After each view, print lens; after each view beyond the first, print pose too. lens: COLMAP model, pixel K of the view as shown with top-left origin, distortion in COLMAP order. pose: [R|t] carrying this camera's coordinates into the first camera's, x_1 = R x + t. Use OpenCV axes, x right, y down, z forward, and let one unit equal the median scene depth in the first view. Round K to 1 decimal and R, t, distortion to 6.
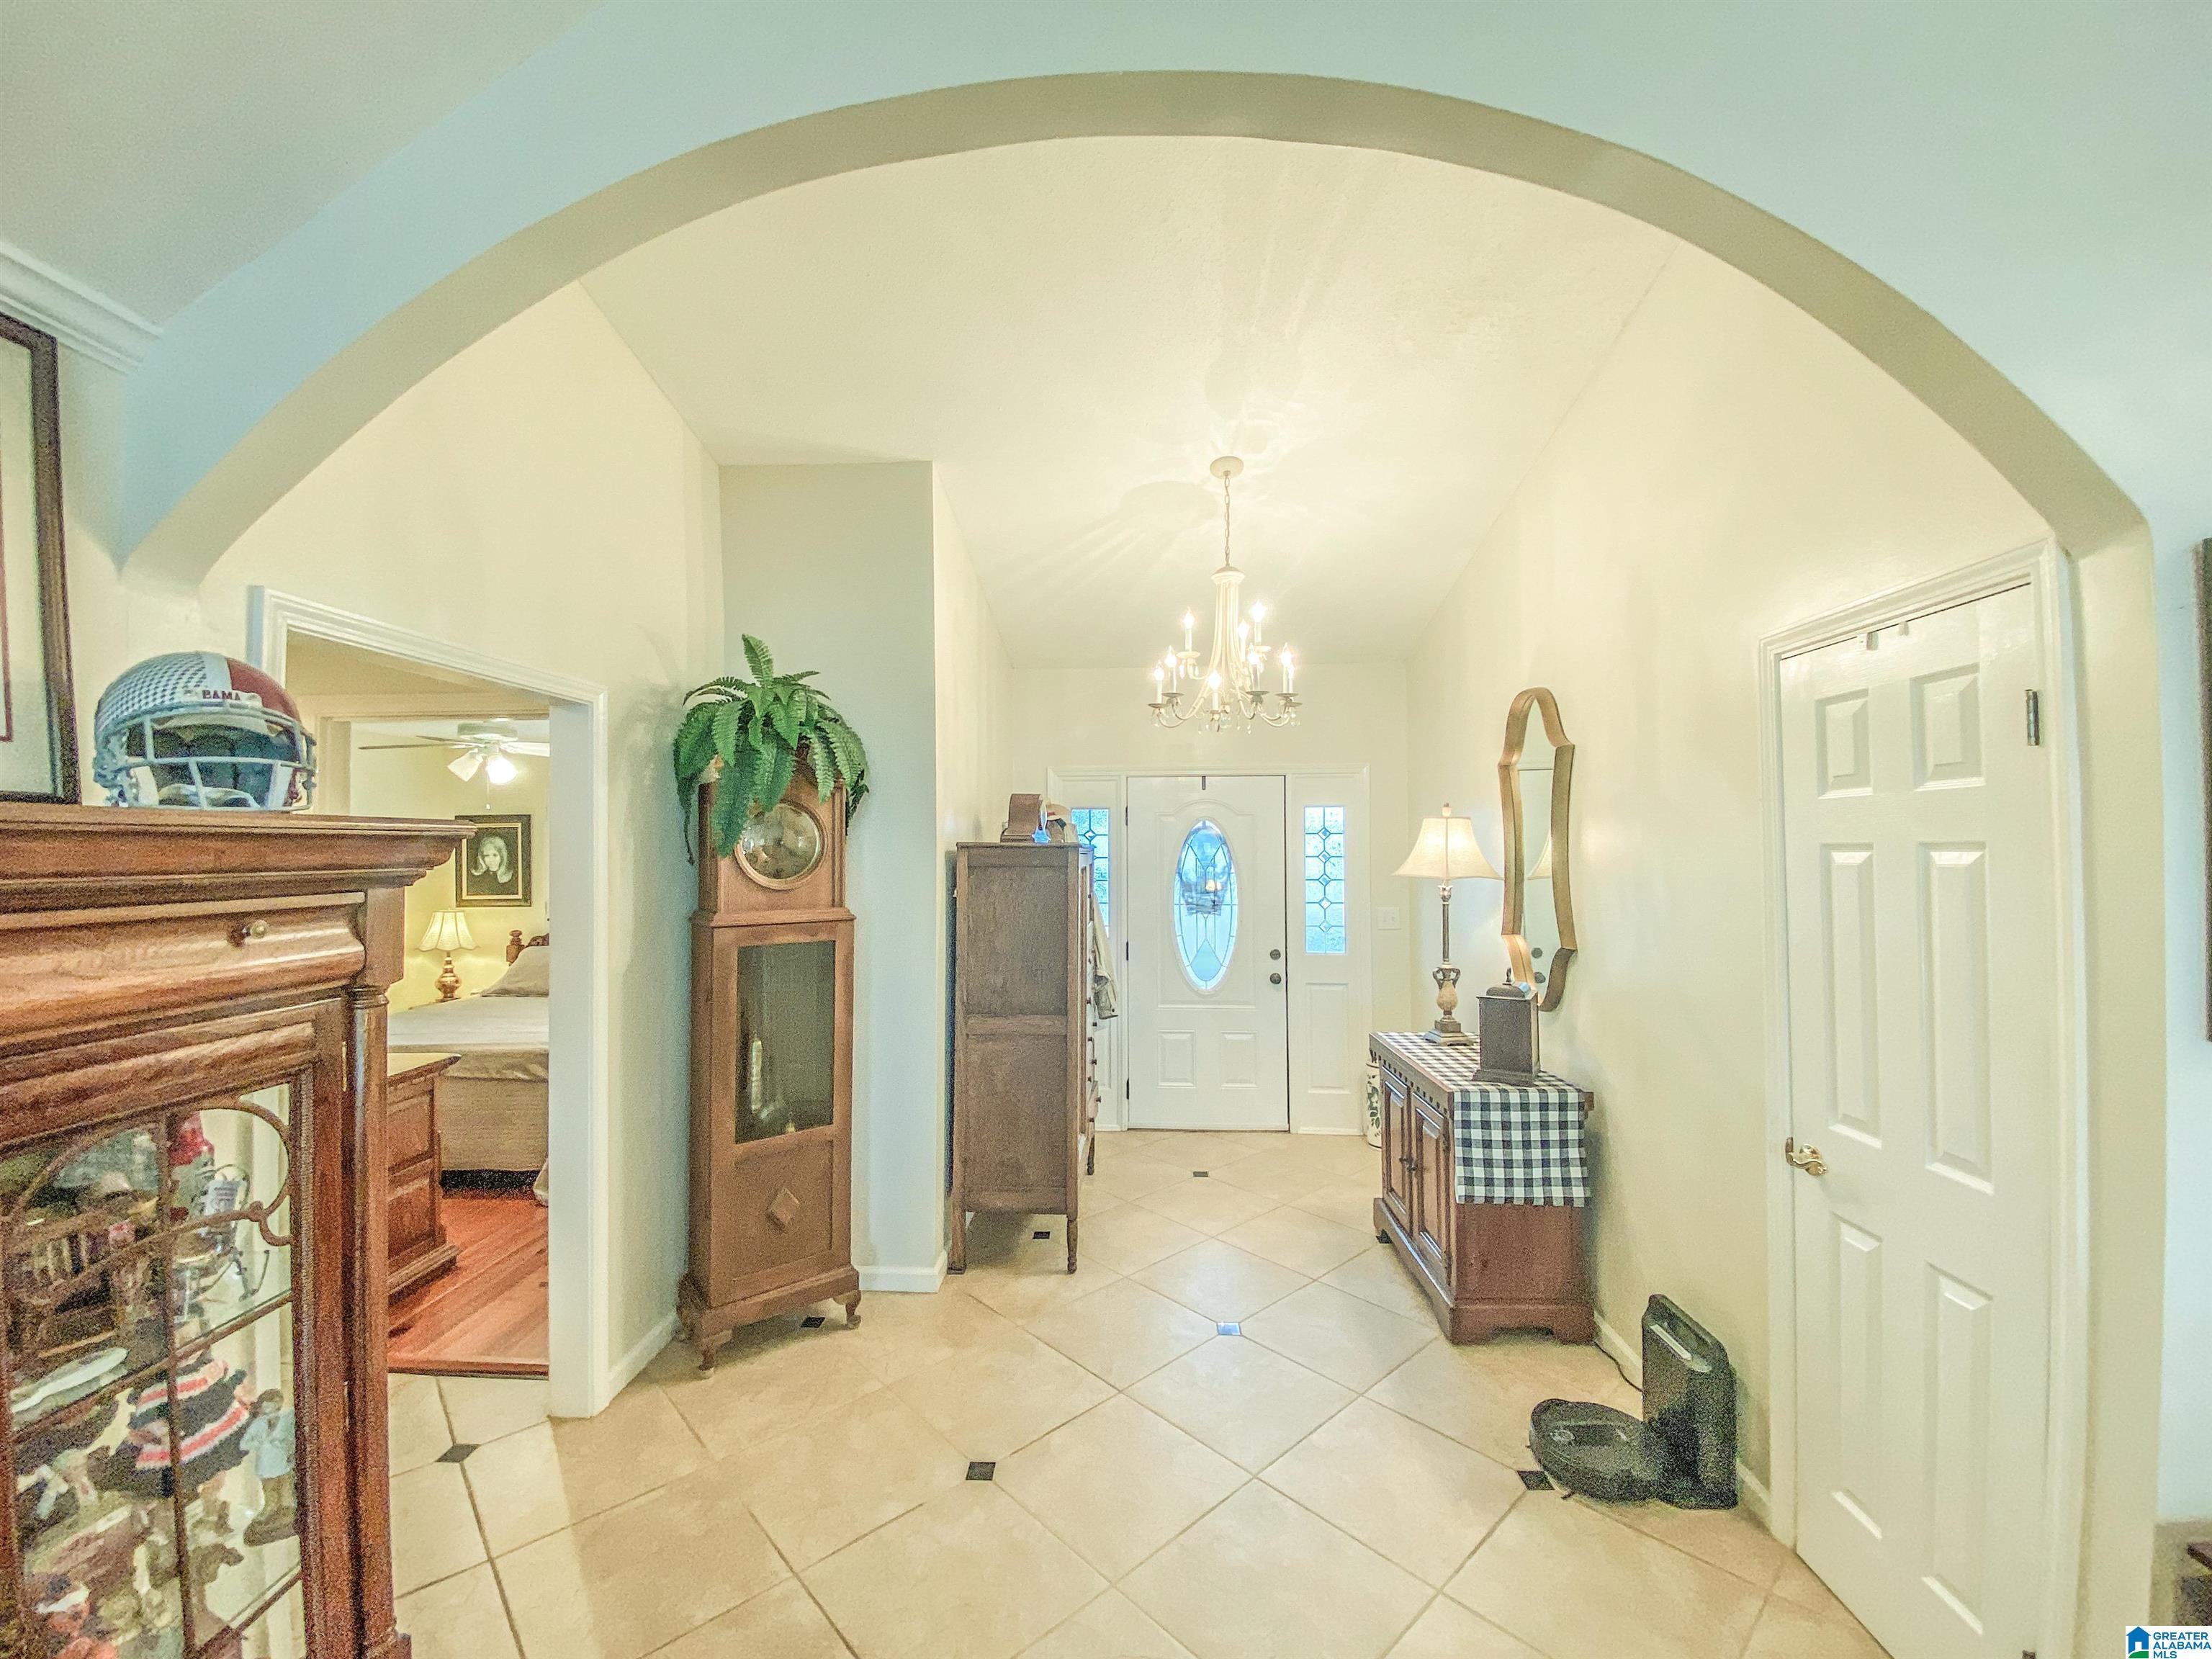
lens RADIAL K [[881.4, 0, 1099.7], [0, 881.4, 822.9], [0, 0, 1]] dist [-0.000260, -0.000039]
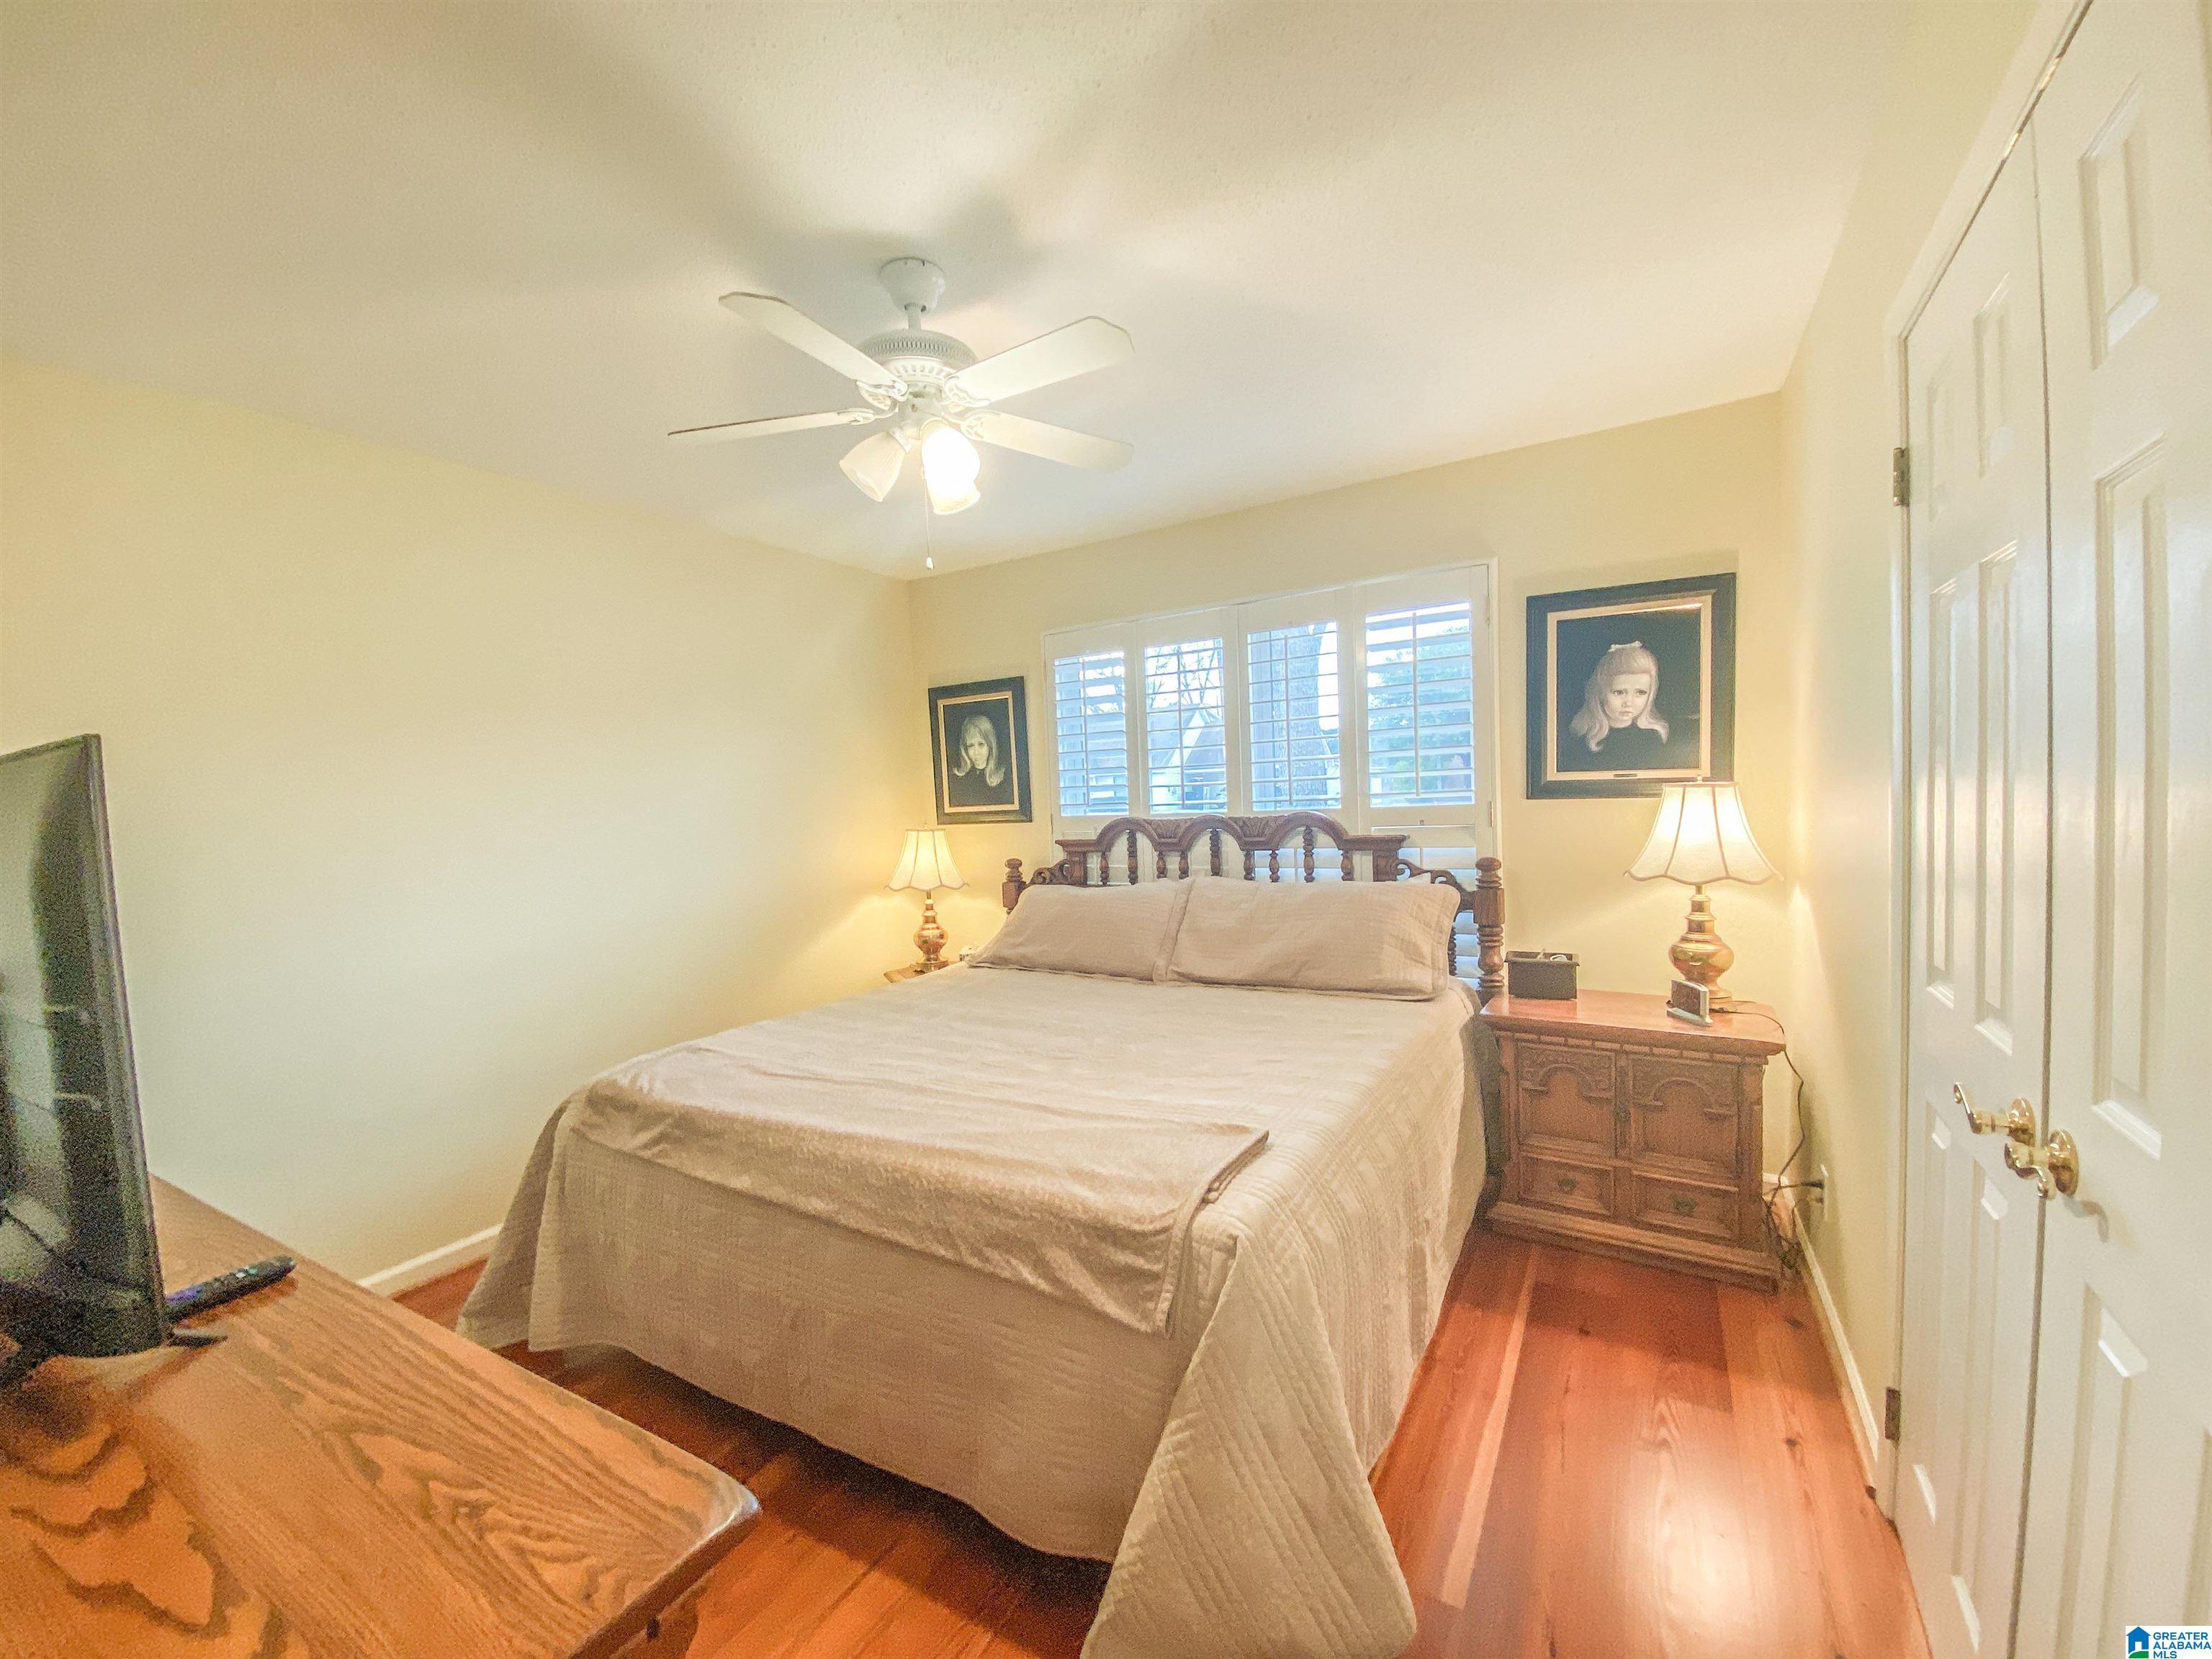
lens RADIAL K [[886.3, 0, 1108.9], [0, 886.3, 837.8], [0, 0, 1]] dist [-0.000671, -0.007966]
pose [[0.884173, -0.006505, -0.467114, -0.307823], [0.047671, 0.995940, 0.076364, 0.062171], [0.464720, -0.089787, 0.880893, 0.477929]]
